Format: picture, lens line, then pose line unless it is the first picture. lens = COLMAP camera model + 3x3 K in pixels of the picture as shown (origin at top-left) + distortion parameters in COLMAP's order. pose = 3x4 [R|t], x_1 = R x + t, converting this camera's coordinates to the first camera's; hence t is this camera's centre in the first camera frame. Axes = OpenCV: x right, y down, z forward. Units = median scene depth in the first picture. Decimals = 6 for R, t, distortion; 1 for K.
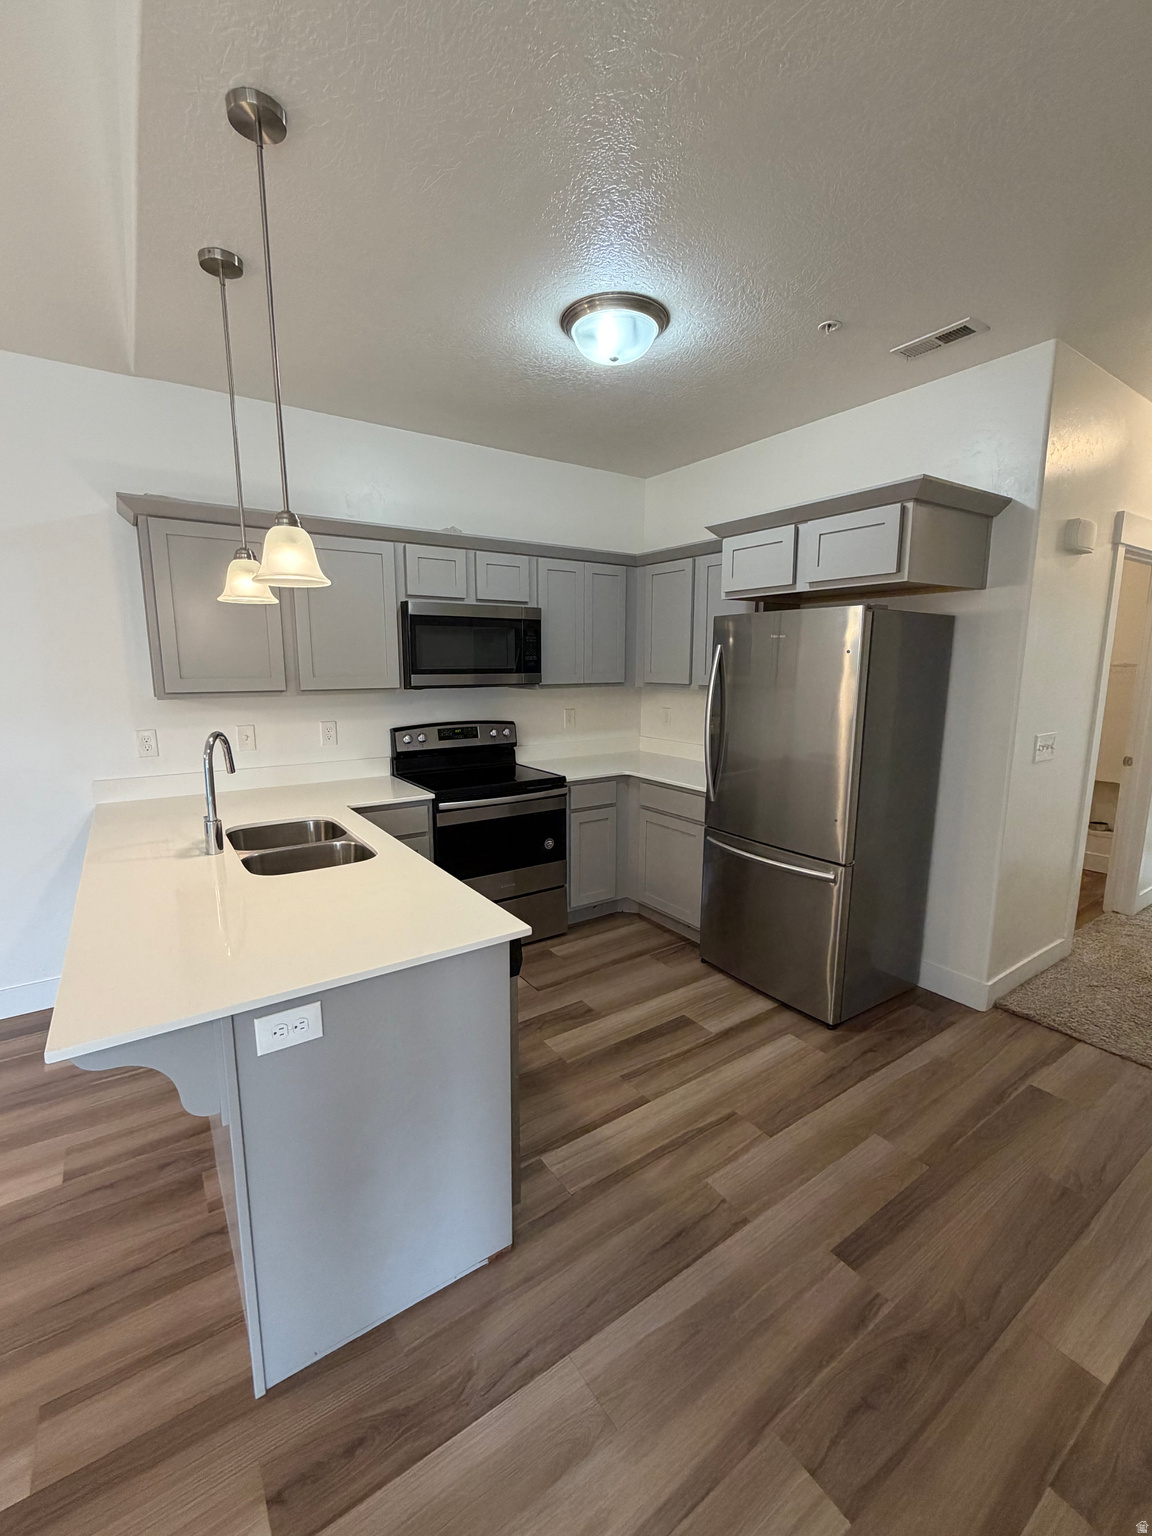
lens RADIAL K [[658.4, 0, 572.9], [0, 658.4, 770.4], [0, 0, 1]] dist [0.003493, -0.000013]
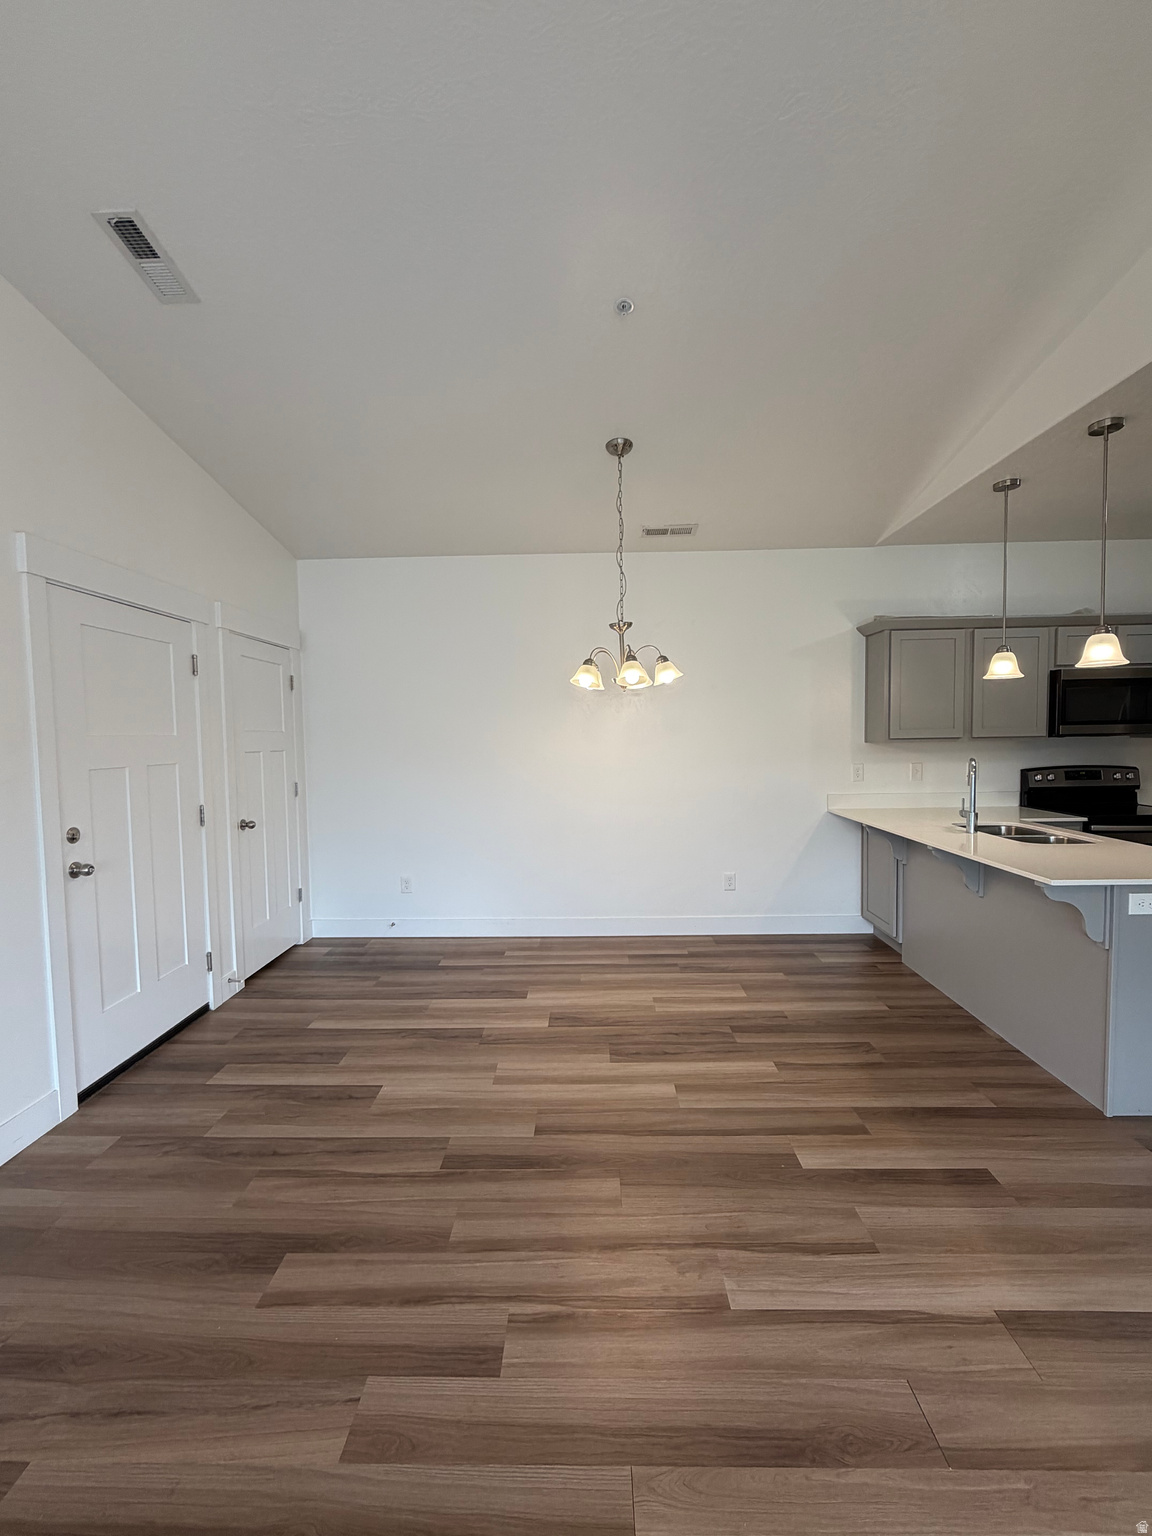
lens RADIAL K [[658.4, 0, 580.3], [0, 658.4, 770.9], [0, 0, 1]] dist [0.003493, -0.000013]
pose [[0.818297, 0.018007, -0.574514, -0.241739], [-0.077181, 0.993900, -0.078780, 0.105251], [0.569590, 0.108807, 0.814695, -0.519870]]
